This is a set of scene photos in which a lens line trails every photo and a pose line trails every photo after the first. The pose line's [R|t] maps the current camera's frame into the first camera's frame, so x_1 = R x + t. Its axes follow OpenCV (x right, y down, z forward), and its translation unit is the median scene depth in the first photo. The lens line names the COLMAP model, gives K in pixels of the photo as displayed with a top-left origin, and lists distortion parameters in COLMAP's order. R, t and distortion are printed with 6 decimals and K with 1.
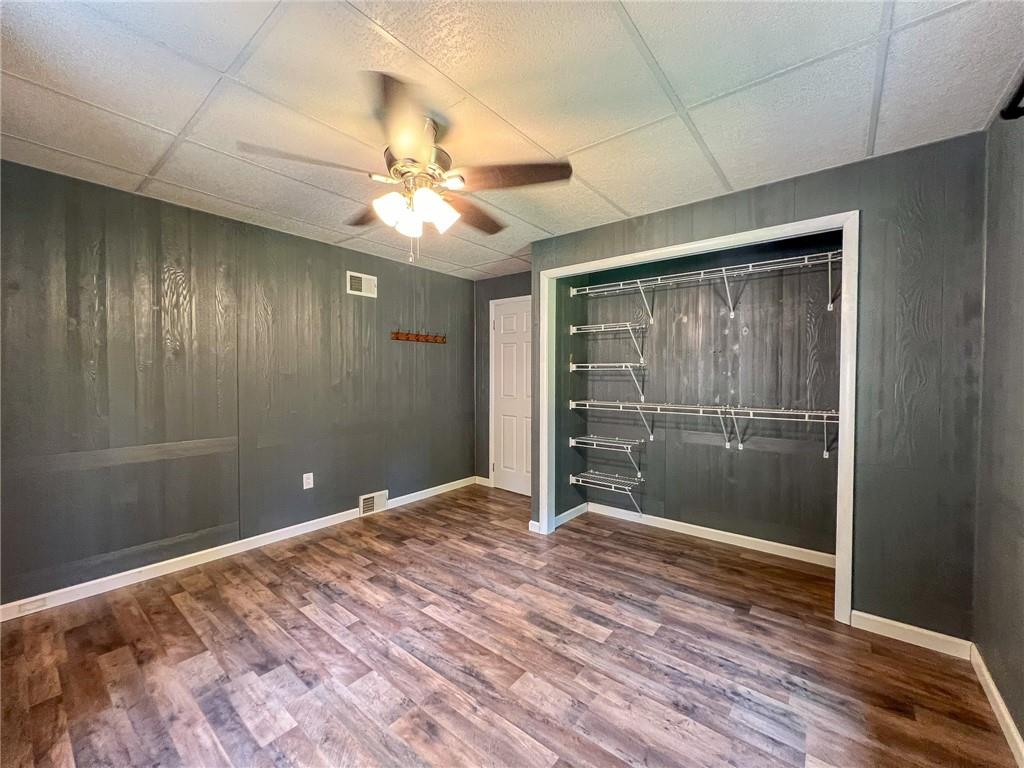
lens RADIAL K [[408.7, 0, 513.7], [0, 408.7, 380.7], [0, 0, 1]] dist [-0.002204, 0.001025]
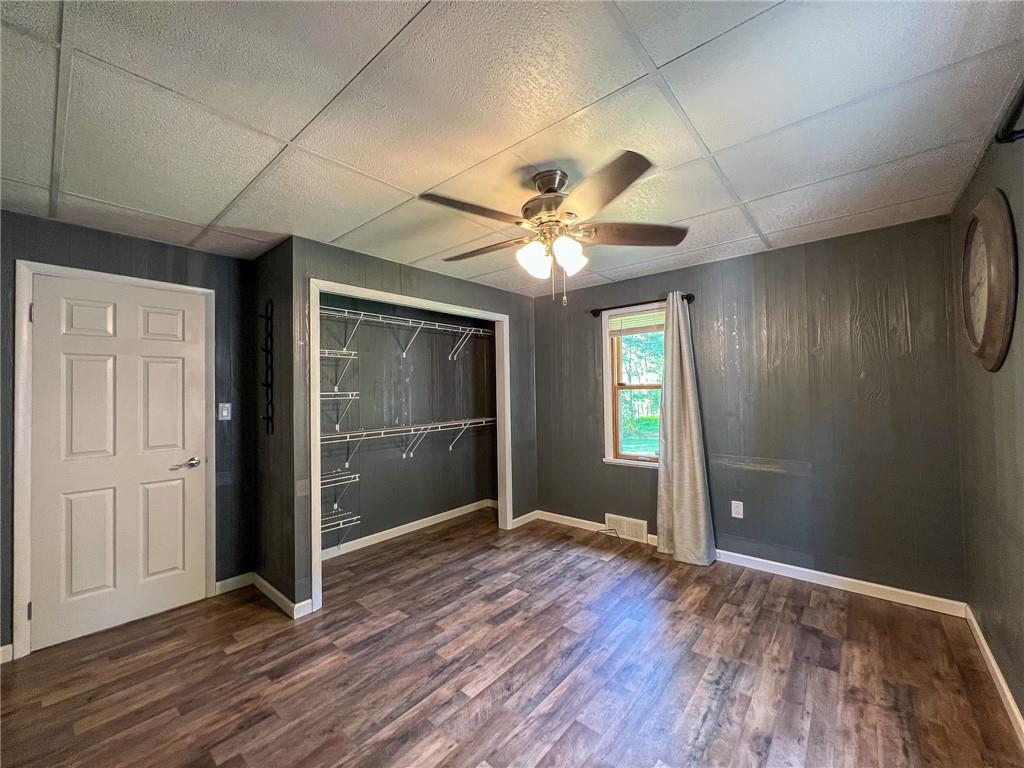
lens RADIAL K [[408.7, 0, 505.5], [0, 408.7, 383.3], [0, 0, 1]] dist [-0.002204, 0.001025]
pose [[0.044173, 0.014188, 0.998923, -1.010249], [0.035477, 0.999246, -0.015761, -0.051080], [-0.998394, 0.036135, 0.043636, 0.839694]]
